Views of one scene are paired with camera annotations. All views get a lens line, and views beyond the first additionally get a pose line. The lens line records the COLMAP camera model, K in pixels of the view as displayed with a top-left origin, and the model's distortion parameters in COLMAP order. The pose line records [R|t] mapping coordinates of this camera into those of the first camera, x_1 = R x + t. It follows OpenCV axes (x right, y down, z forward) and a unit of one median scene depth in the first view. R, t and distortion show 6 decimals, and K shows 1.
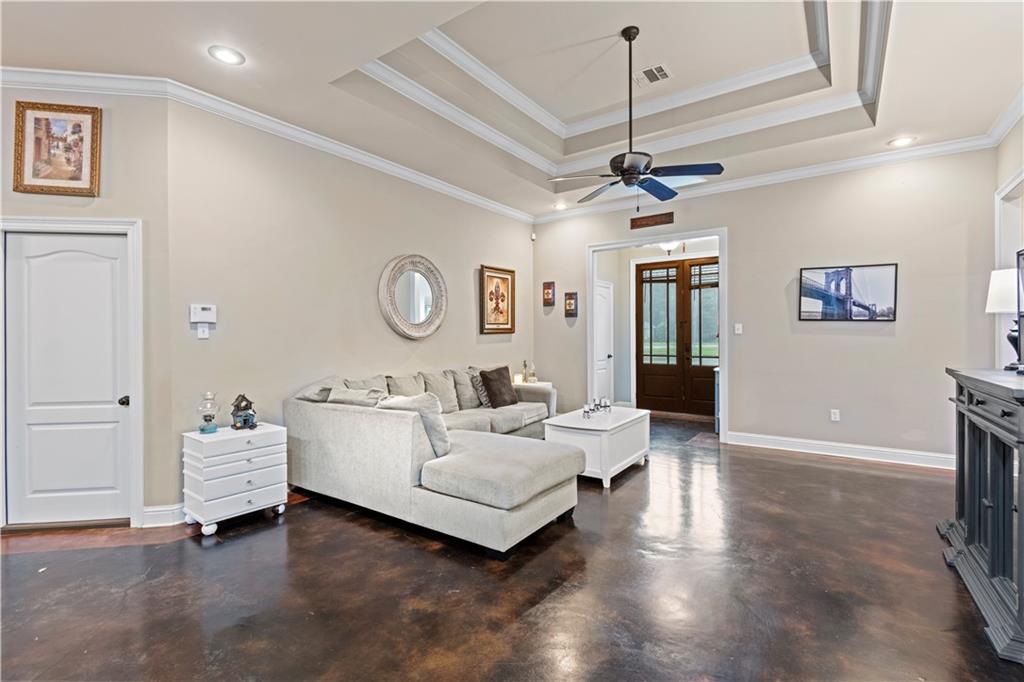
lens RADIAL K [[464.1, 0, 523.3], [0, 464.1, 333.1], [0, 0, 1]] dist [0.003381, -0.000429]
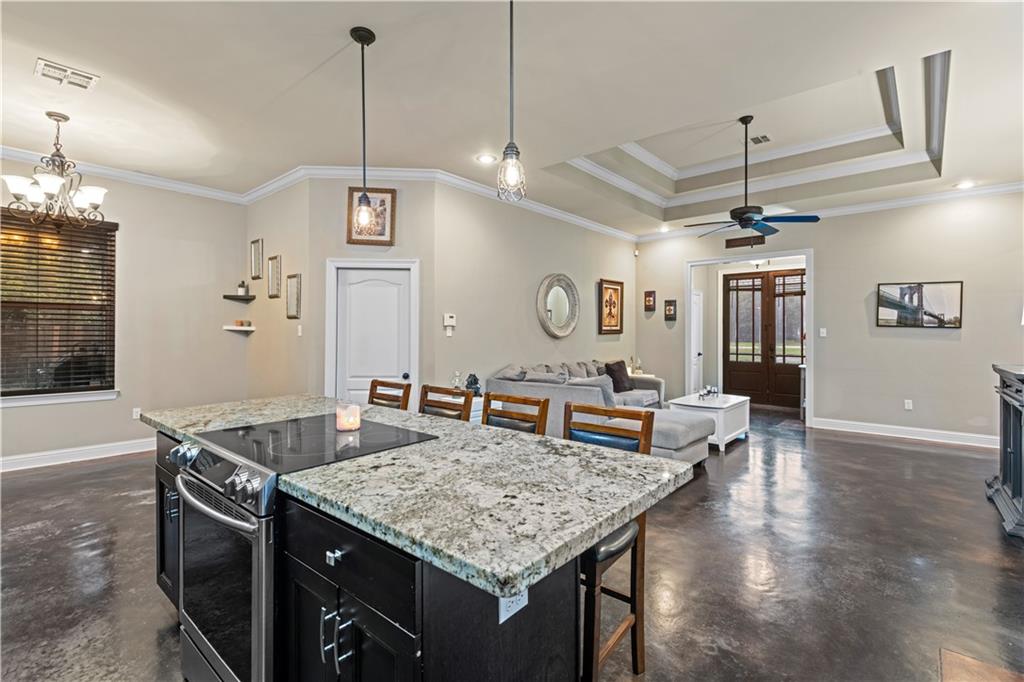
lens RADIAL K [[464.2, 0, 517.9], [0, 464.2, 325.7], [0, 0, 1]] dist [0.002014, -0.007158]
pose [[0.992866, 0.008578, -0.118929, -0.191729], [-0.009957, 0.999890, -0.011005, -0.006108], [0.118822, 0.012111, 0.992842, -0.311052]]
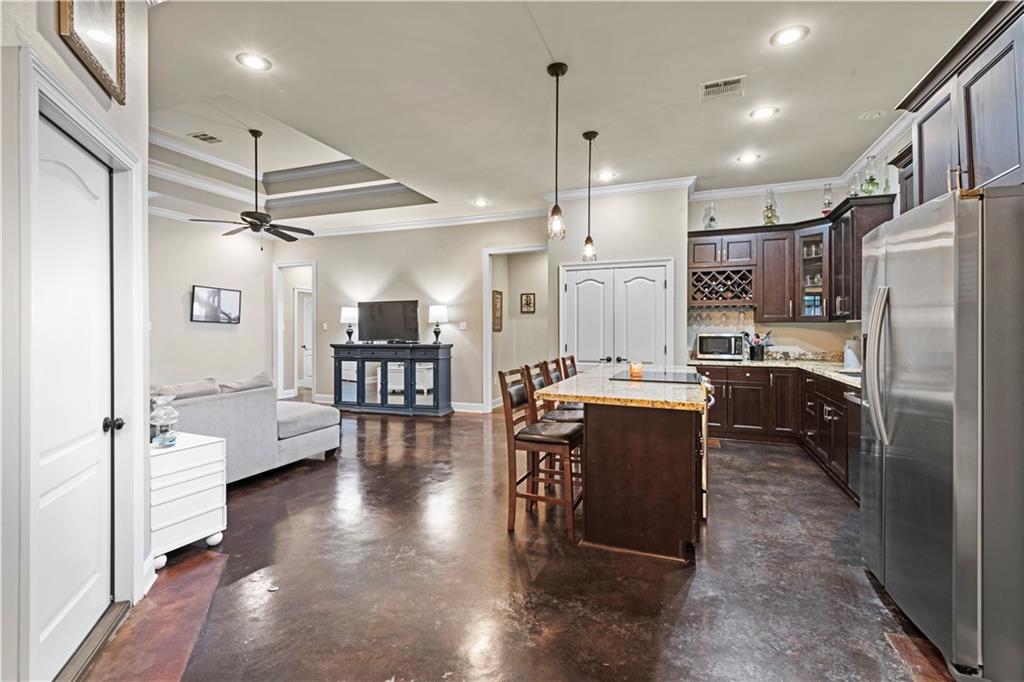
lens RADIAL K [[464.2, 0, 517.9], [0, 464.2, 325.7], [0, 0, 1]] dist [0.002014, -0.007158]
pose [[-0.240868, 0.018704, 0.970378, -1.031831], [-0.001279, 0.999807, -0.019588, 0.013969], [-0.970557, -0.005959, -0.240798, 0.357828]]
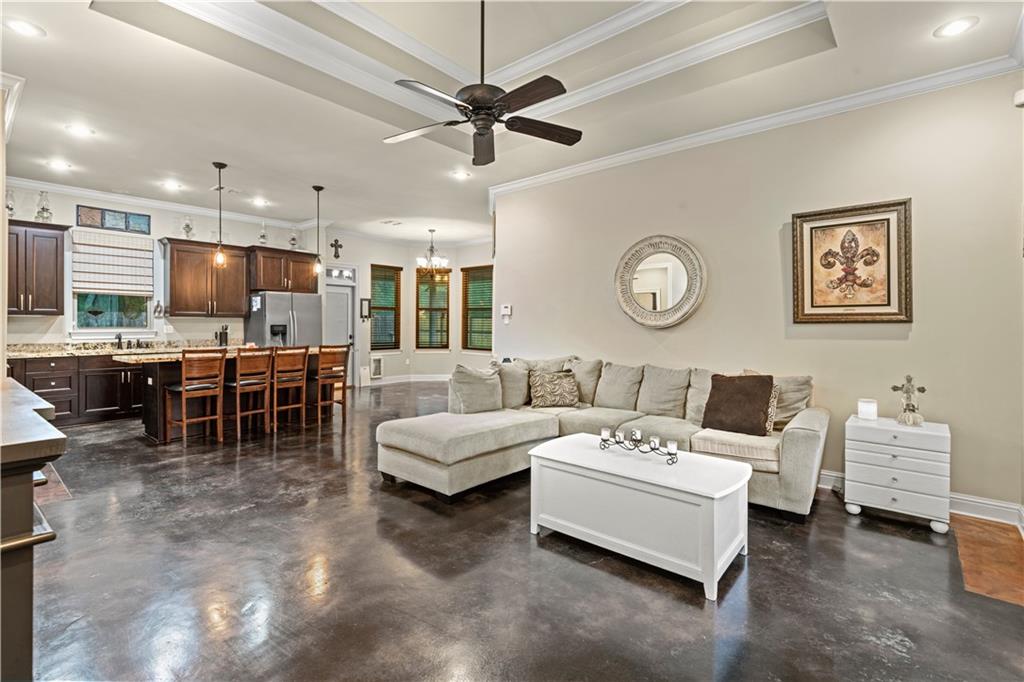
lens RADIAL K [[464.2, 0, 517.9], [0, 464.2, 325.7], [0, 0, 1]] dist [0.002014, -0.007158]
pose [[-0.097802, 0.012661, -0.995125, 0.694407], [-0.000072, 0.999919, 0.012729, -0.003313], [0.995206, 0.001317, -0.097794, 0.814920]]
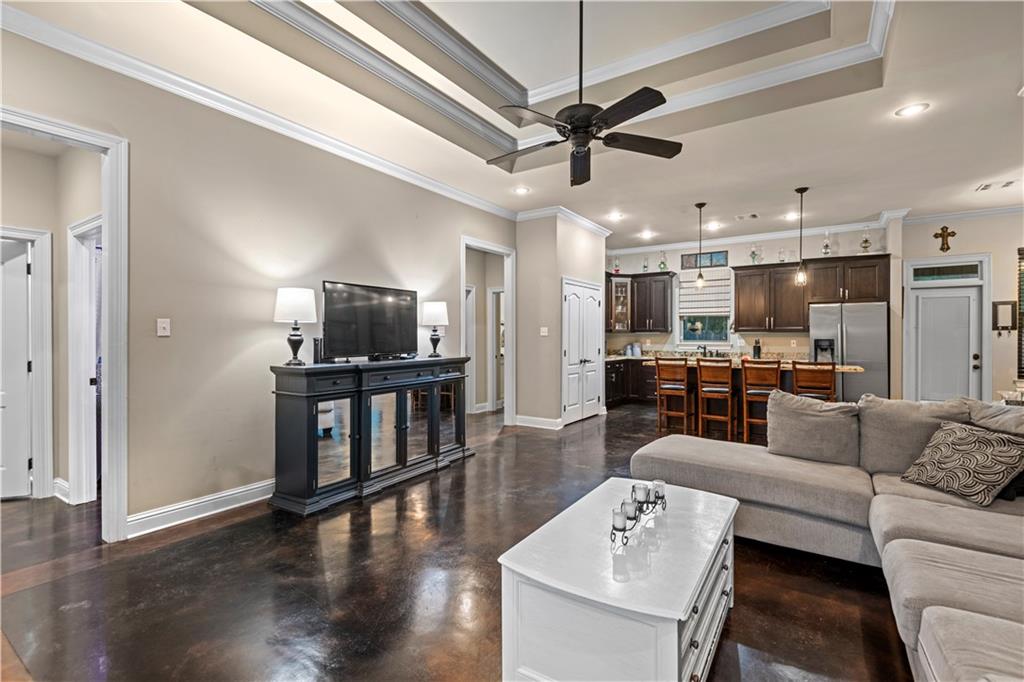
lens RADIAL K [[460.9, 0, 512.0], [0, 460.9, 341.0], [0, 0, 1]] dist [0.002694, 0.000132]
pose [[-0.999842, 0.006691, -0.016490, 0.271515], [0.006578, 0.999955, 0.006894, 0.002322], [0.016536, 0.006785, -0.999840, 1.255080]]
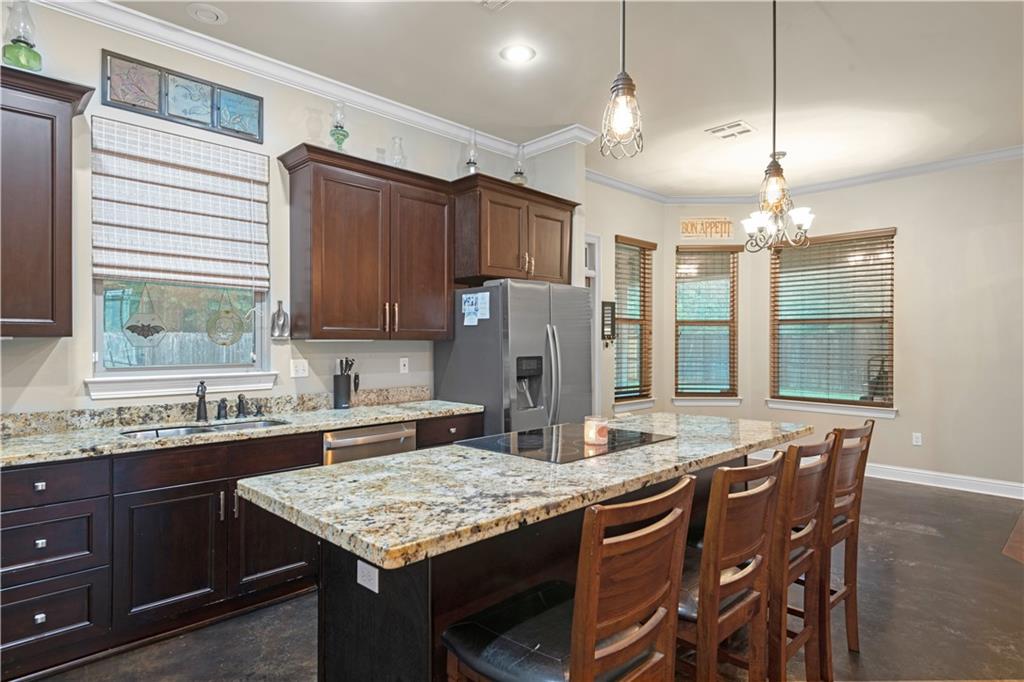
lens RADIAL K [[565.6, 0, 512.0], [0, 565.6, 341.0], [0, 0, 1]] dist [0.022536, -0.000622]
pose [[-0.201057, 0.002234, -0.979577, 0.091511], [0.004659, 0.999988, 0.001325, -0.009228], [0.979569, -0.004297, -0.201065, 0.075641]]
